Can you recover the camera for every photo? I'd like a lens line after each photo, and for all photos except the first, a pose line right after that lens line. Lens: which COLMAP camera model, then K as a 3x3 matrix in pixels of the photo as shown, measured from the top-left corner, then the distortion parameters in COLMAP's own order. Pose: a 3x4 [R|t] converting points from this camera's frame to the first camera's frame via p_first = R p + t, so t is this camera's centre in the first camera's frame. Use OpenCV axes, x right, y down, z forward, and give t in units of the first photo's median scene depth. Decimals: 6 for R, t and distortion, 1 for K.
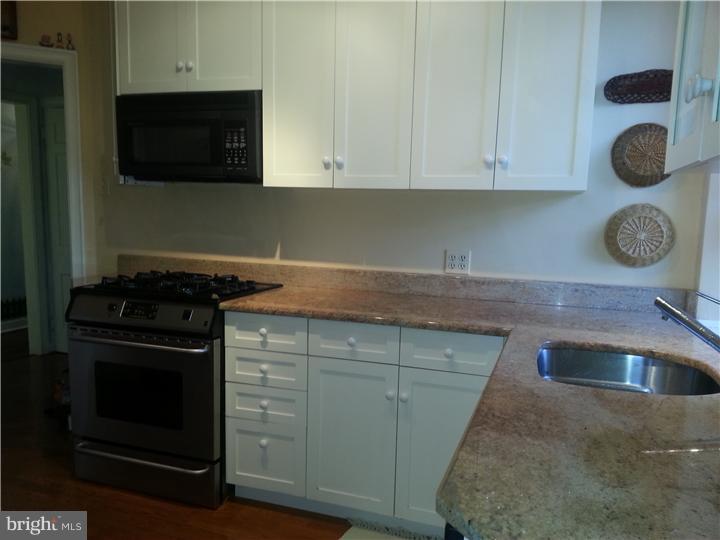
lens RADIAL K [[631.0, 0, 359.2], [0, 631.0, 270.7], [0, 0, 1]] dist [-0.083058, 0.000381]
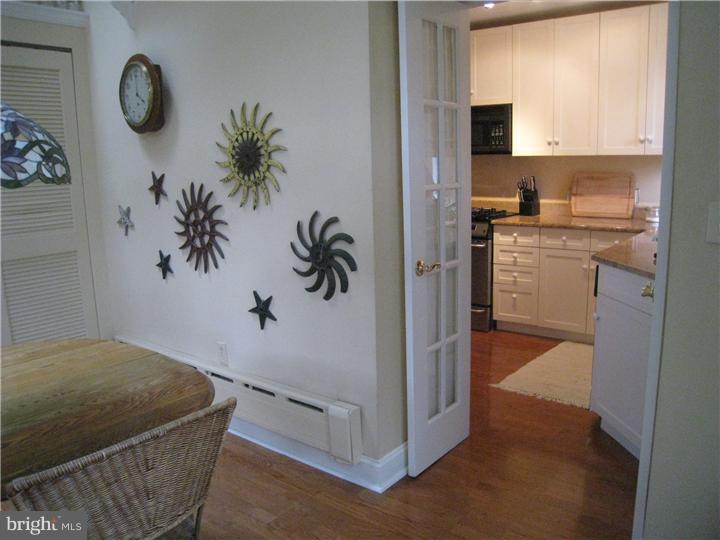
lens RADIAL K [[631.0, 0, 361.7], [0, 631.0, 268.4], [0, 0, 1]] dist [-0.083058, 0.000381]
pose [[0.946500, 0.007701, -0.322612, 0.018768], [0.016836, 0.997175, 0.073197, 0.048596], [0.322264, -0.074712, 0.943697, -0.897171]]
